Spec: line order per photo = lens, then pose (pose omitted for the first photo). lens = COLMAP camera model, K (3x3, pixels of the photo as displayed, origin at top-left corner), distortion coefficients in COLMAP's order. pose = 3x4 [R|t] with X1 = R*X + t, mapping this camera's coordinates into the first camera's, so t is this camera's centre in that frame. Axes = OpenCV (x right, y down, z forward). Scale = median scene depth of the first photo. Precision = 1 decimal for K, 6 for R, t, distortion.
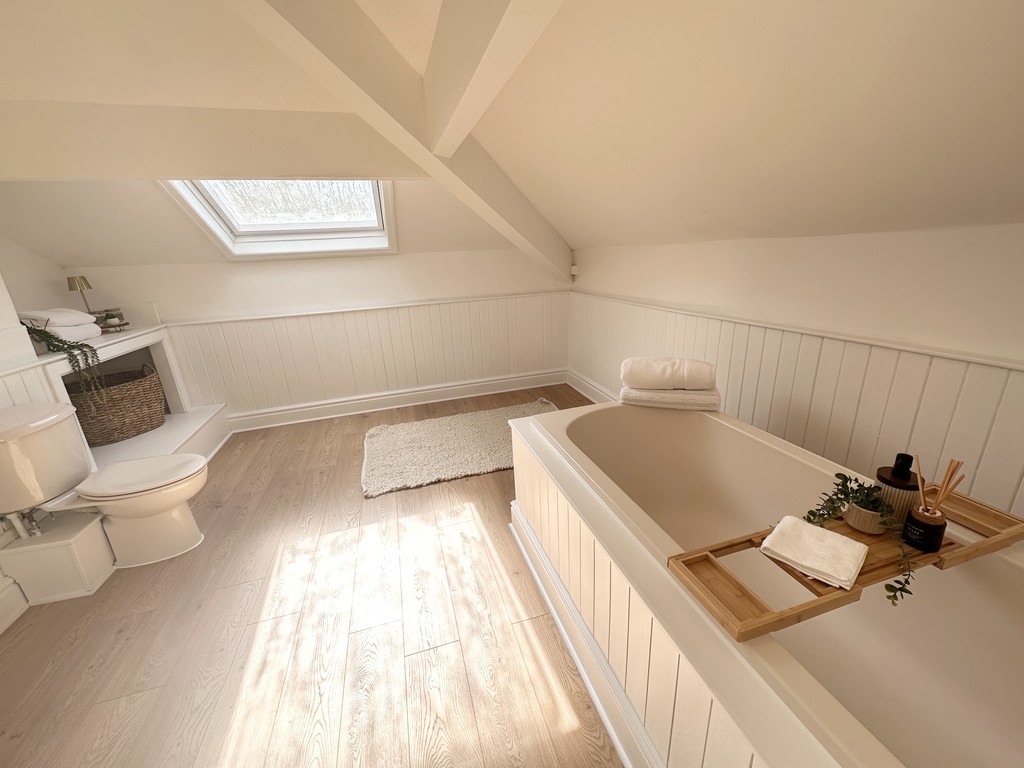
lens RADIAL K [[405.7, 0, 512.0], [0, 405.7, 384.0], [0, 0, 1]] dist [-0.000103, -0.000270]
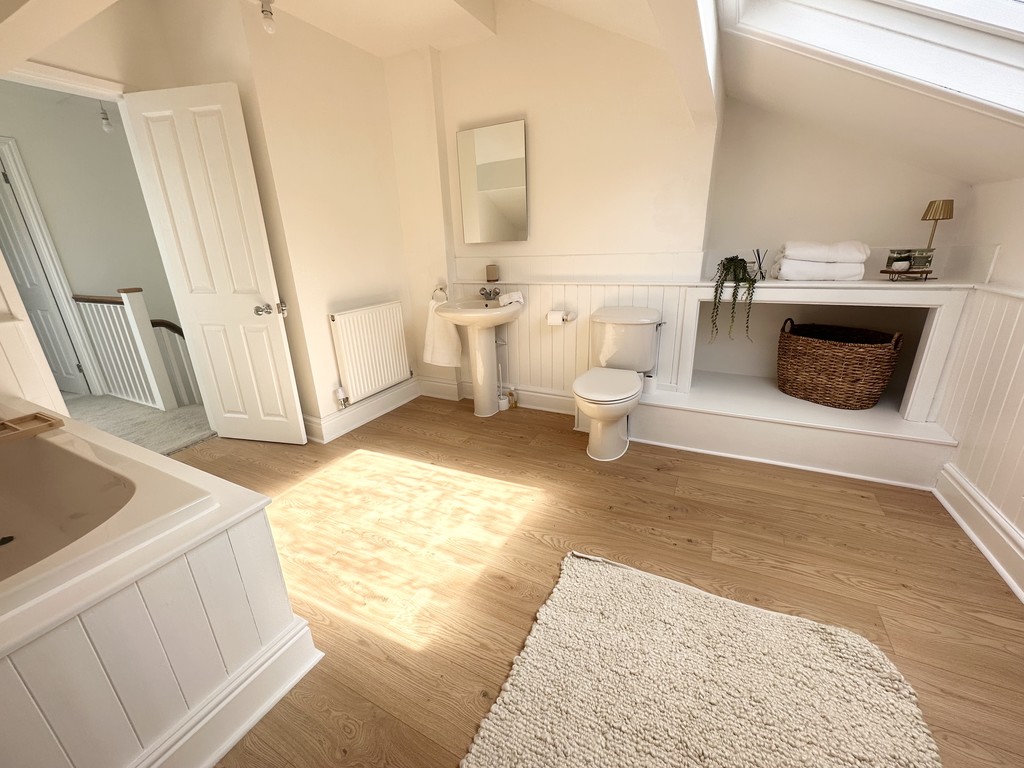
lens RADIAL K [[405.7, 0, 512.0], [0, 405.7, 384.0], [0, 0, 1]] dist [-0.000103, -0.000270]
pose [[-0.690050, 0.304927, -0.656392, 0.076853], [-0.154082, 0.824235, 0.544881, -0.378004], [0.707170, 0.477133, -0.521780, 1.378451]]
